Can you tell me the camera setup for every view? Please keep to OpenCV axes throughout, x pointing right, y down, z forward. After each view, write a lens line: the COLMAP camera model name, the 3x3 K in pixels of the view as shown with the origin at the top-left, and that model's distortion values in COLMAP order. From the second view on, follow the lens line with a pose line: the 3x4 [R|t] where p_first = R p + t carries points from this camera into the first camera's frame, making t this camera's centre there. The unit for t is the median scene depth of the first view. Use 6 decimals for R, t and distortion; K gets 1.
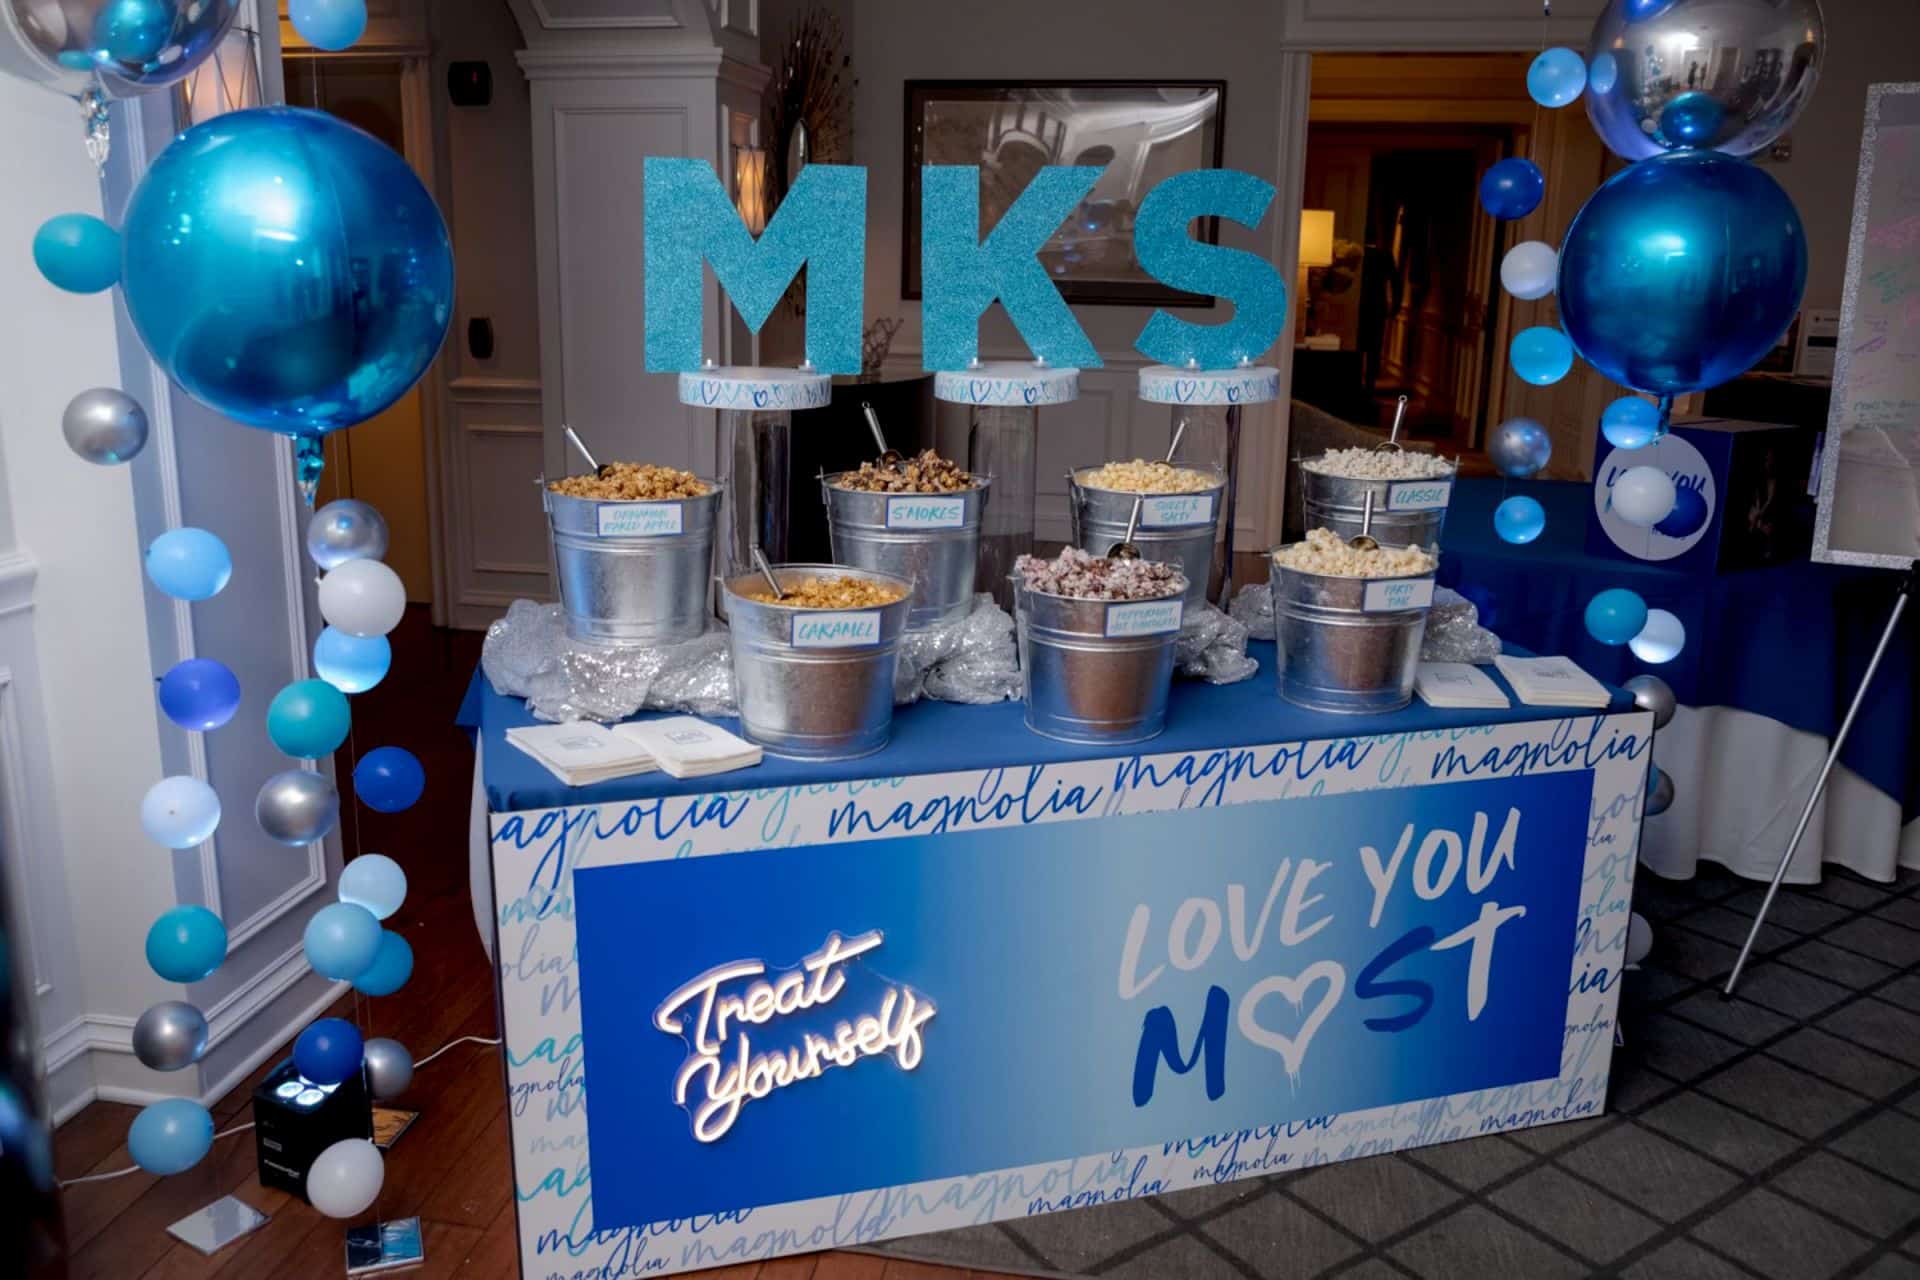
lens RADIAL K [[1613.6, 0, 960.0], [0, 1613.6, 640.0], [0, 0, 1]] dist [0.000300, -0.000193]
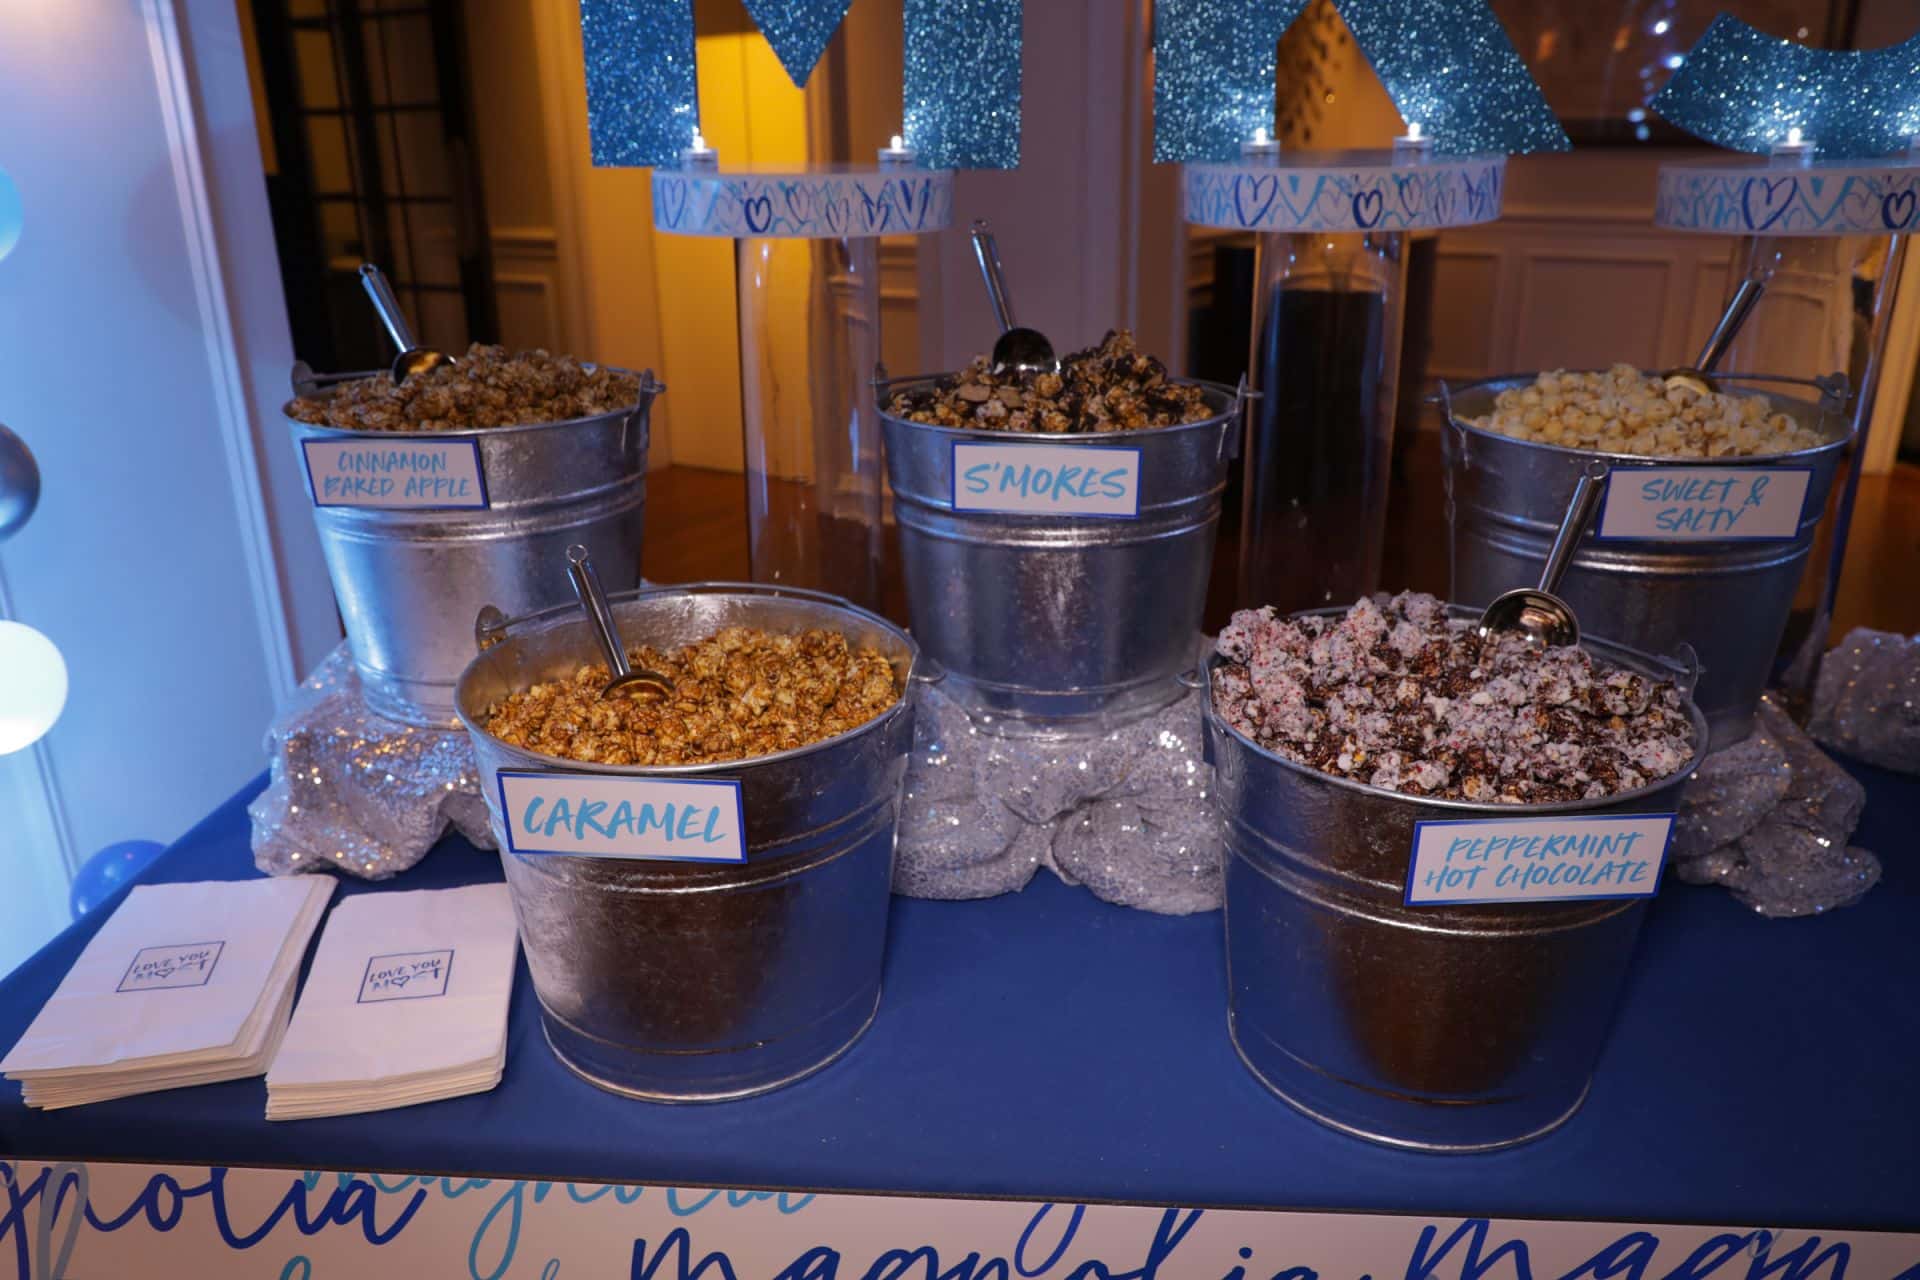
lens RADIAL K [[1430.8, 0, 960.0], [0, 1430.8, 640.0], [0, 0, 1]] dist [-0.055583, 0.043769]
pose [[0.929089, 0.098525, -0.356491, 0.102179], [-0.060945, 0.991473, 0.115183, -0.084204], [0.364800, -0.085289, 0.927171, 0.680677]]
